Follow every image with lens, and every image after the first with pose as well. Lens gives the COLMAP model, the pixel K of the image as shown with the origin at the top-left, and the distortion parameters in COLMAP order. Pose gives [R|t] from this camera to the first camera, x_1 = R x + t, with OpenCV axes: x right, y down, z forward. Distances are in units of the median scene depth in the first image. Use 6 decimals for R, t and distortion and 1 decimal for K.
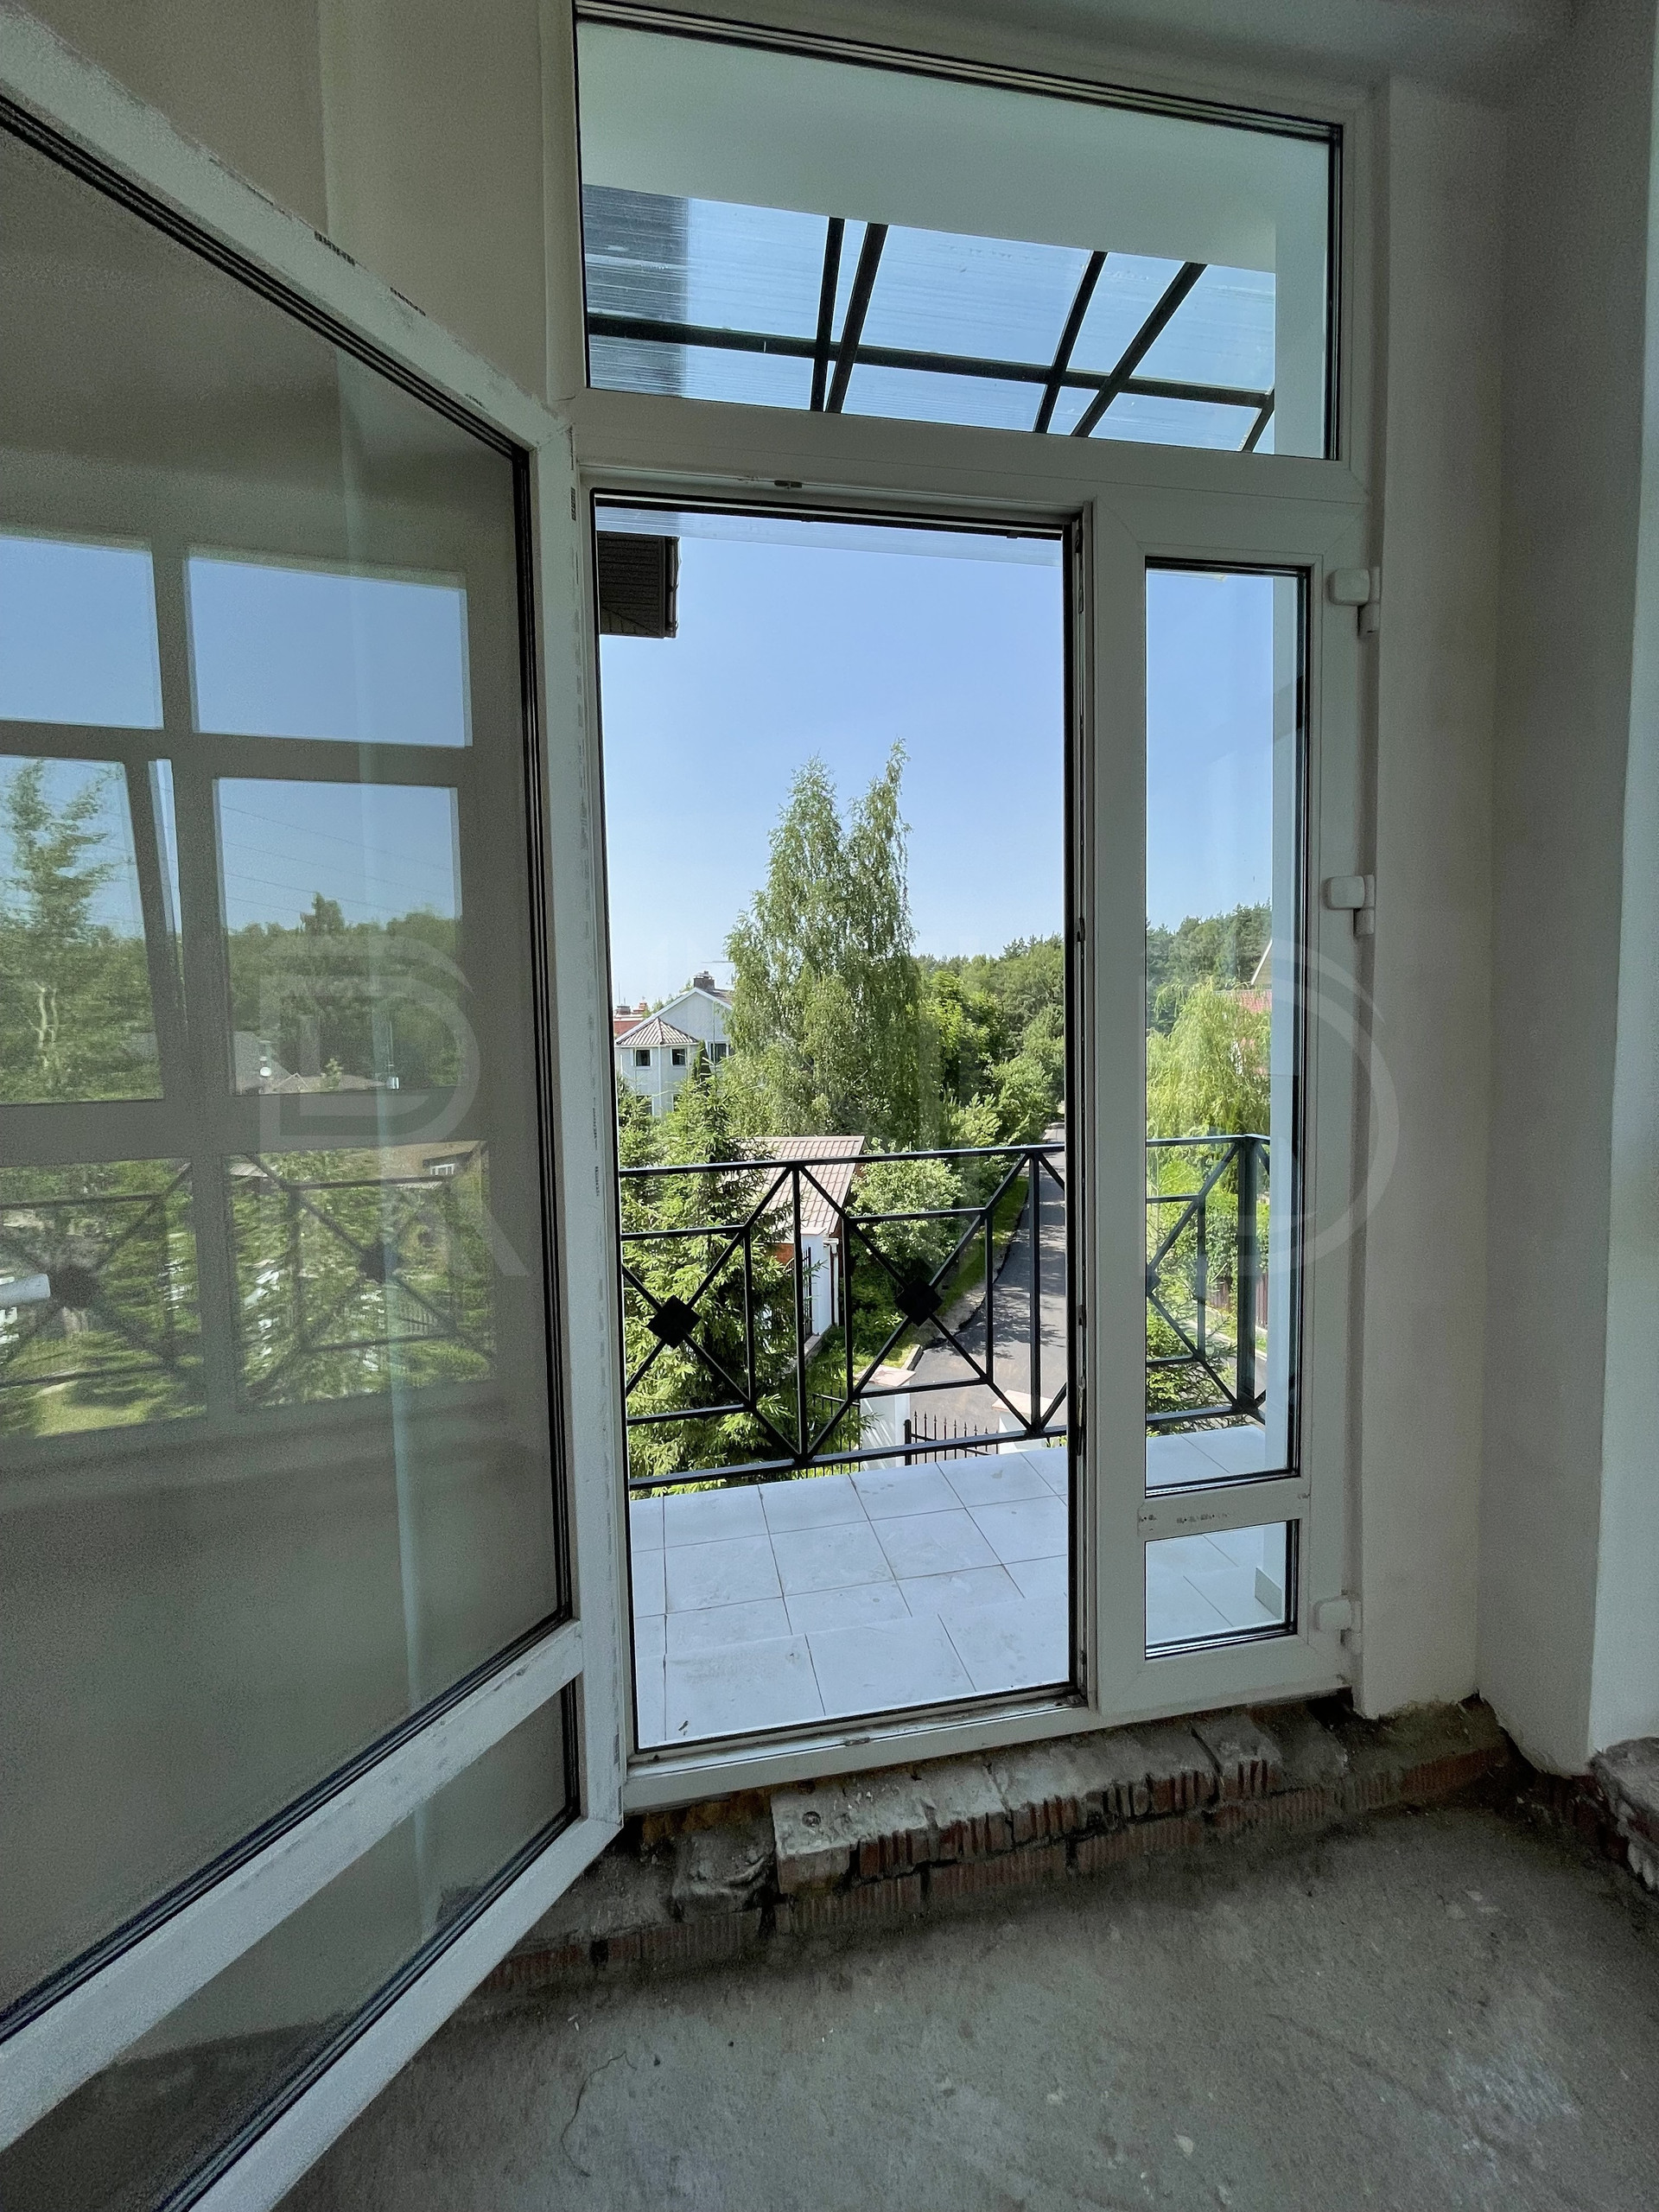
lens RADIAL K [[890.0, 0, 822.8], [0, 890.0, 1093.6], [0, 0, 1]] dist [0.008650, -0.004934]
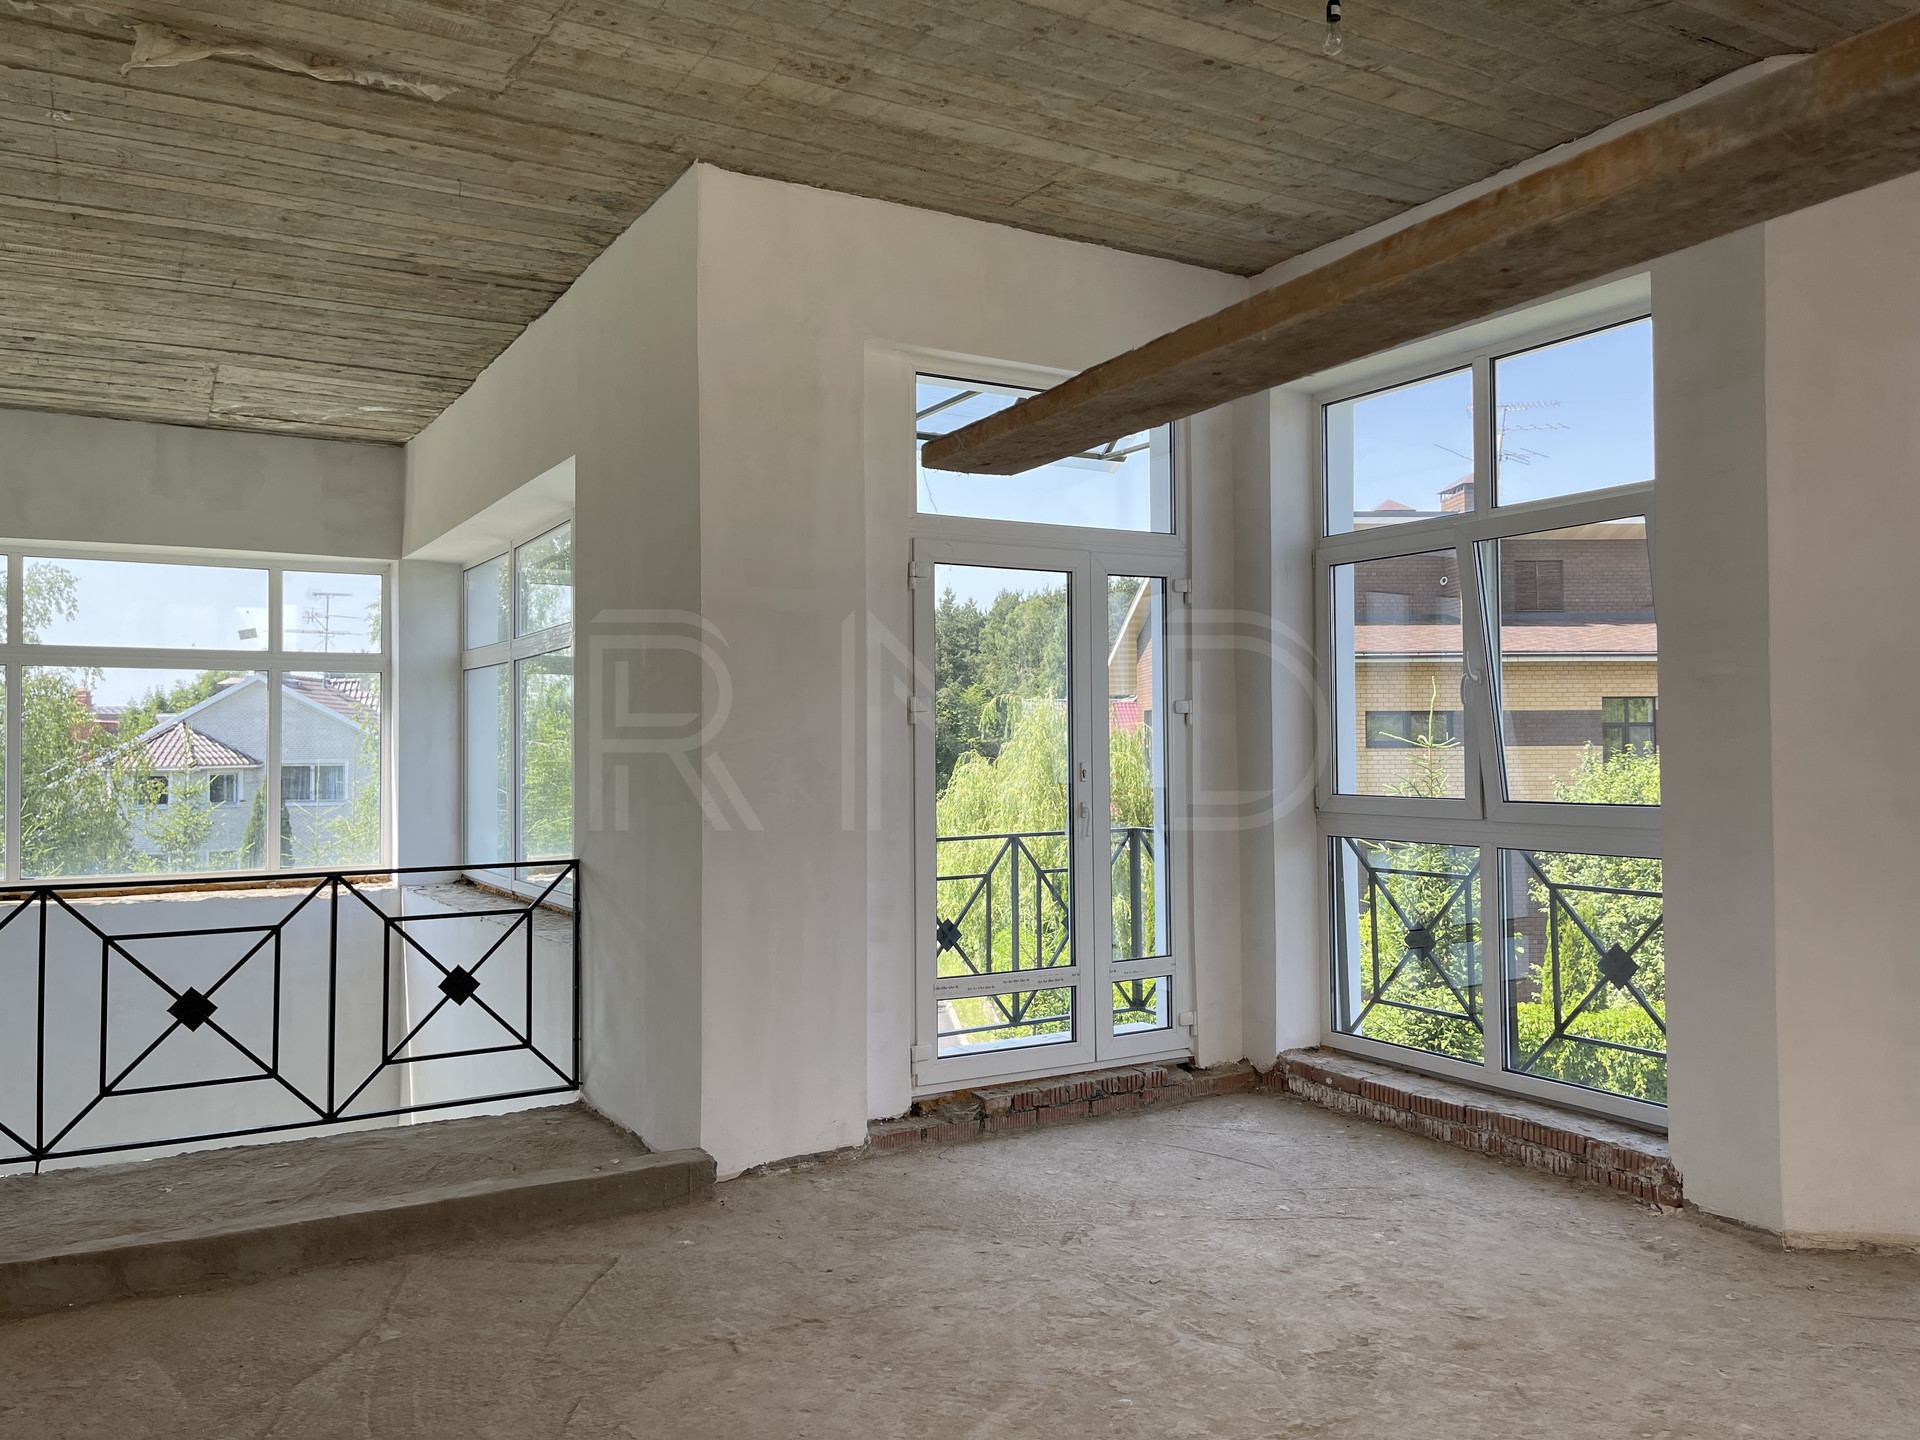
lens RADIAL K [[1454.2, 0, 966.3], [0, 1454.2, 718.7], [0, 0, 1]] dist [0.076004, -0.104245]
pose [[0.934654, 0.022313, 0.354858, -0.074981], [0.010591, 0.995839, -0.090513, 0.009027], [-0.355401, 0.088357, 0.930528, -0.135536]]
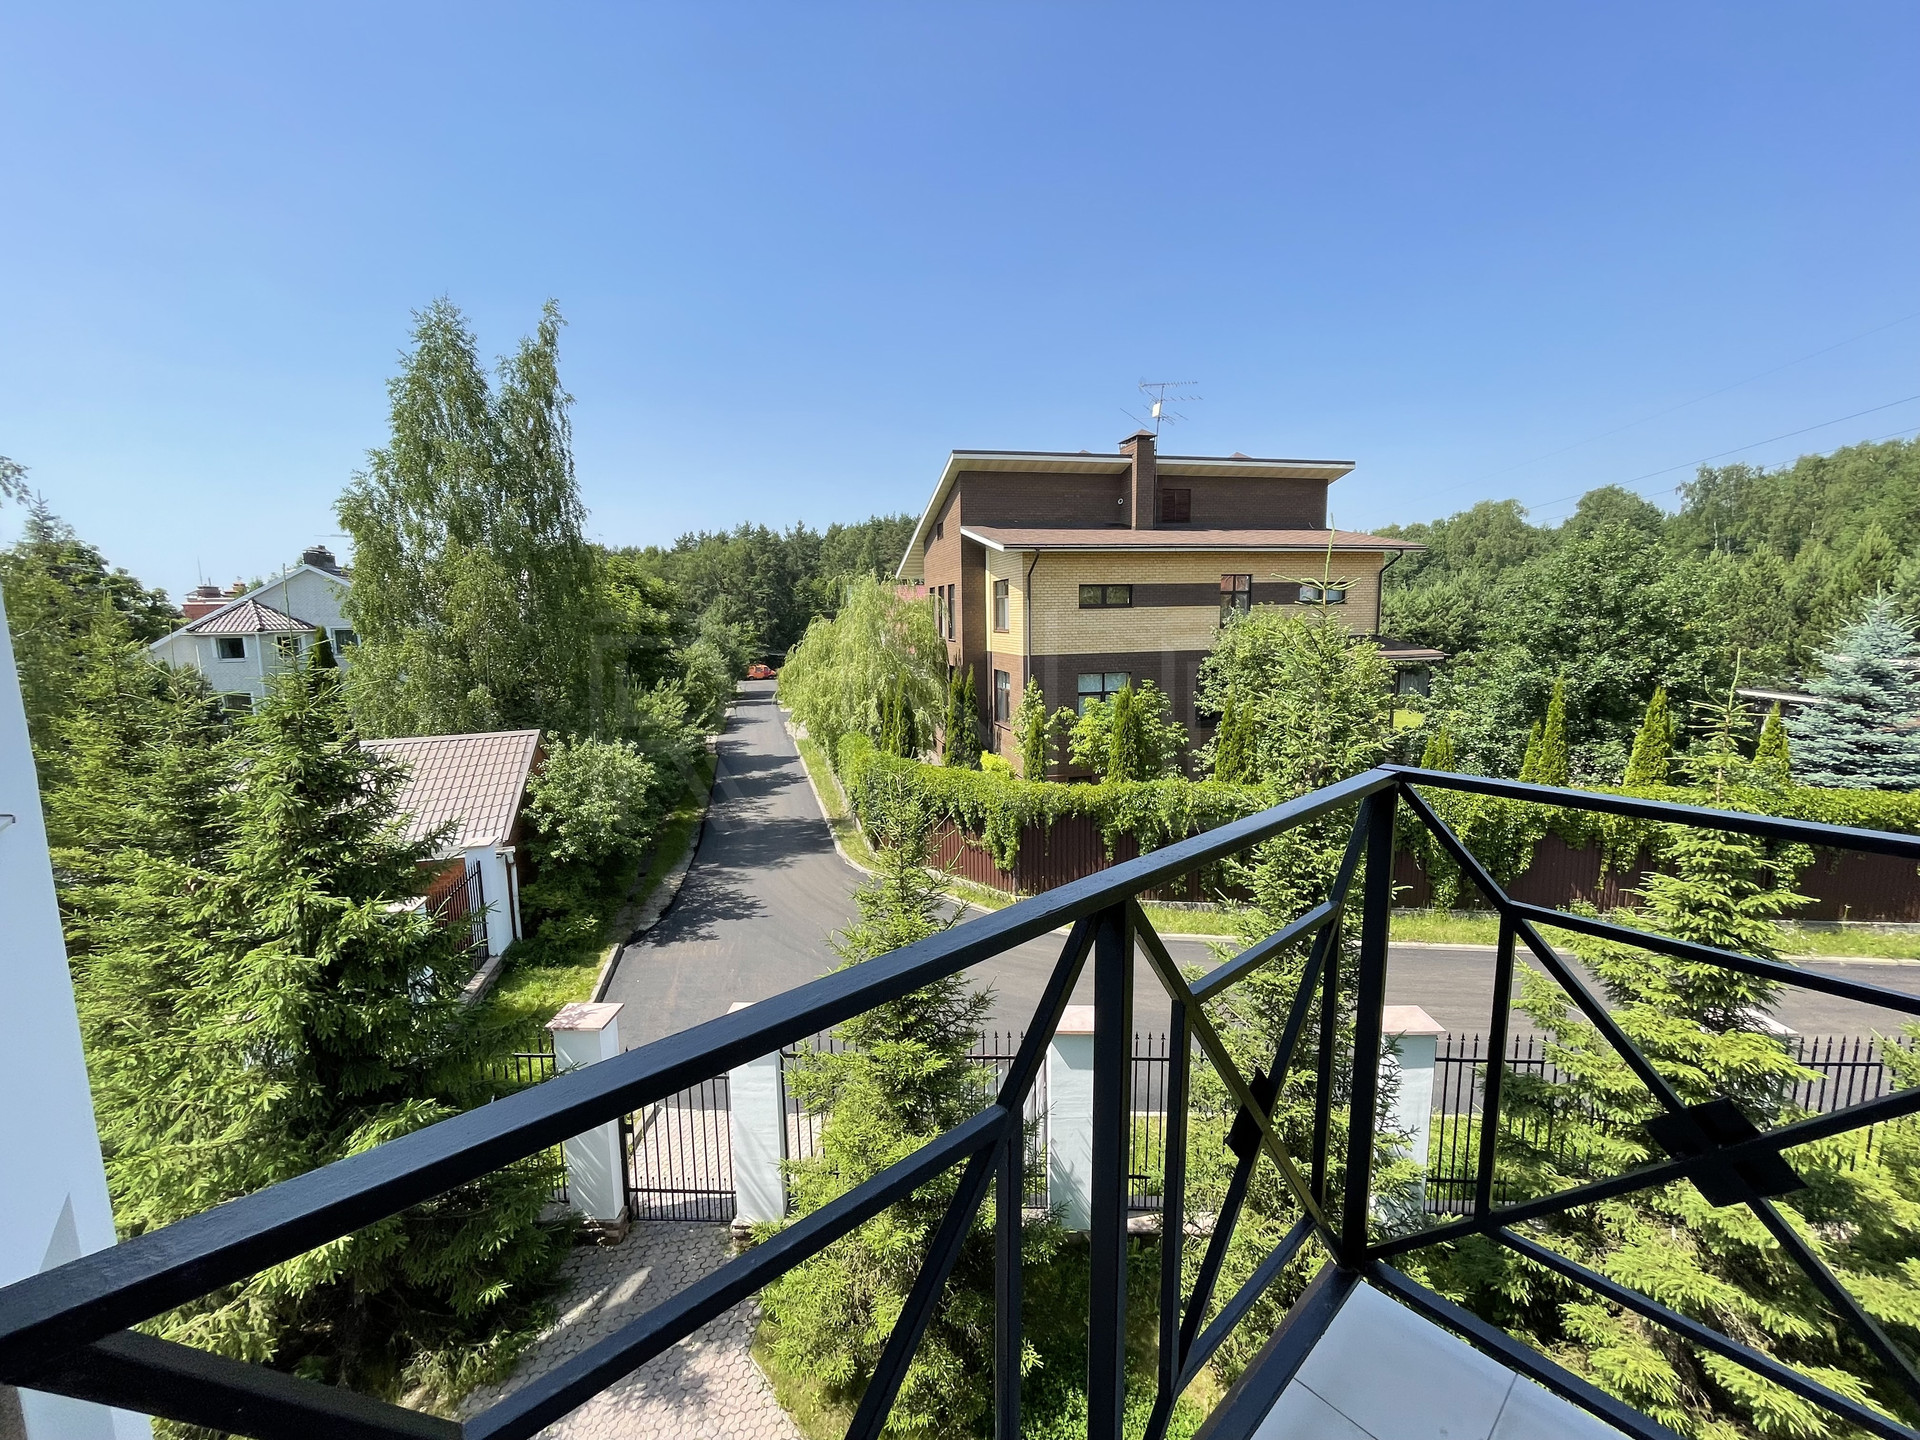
lens RADIAL K [[772.5, 0, 951.8], [0, 772.5, 718.3], [0, 0, 1]] dist [0.008650, -0.004934]
pose [[0.858522, -0.061718, 0.509049, 0.004952], [0.032110, 0.997253, 0.066756, -0.003090], [-0.511771, -0.040966, 0.858145, 0.083157]]
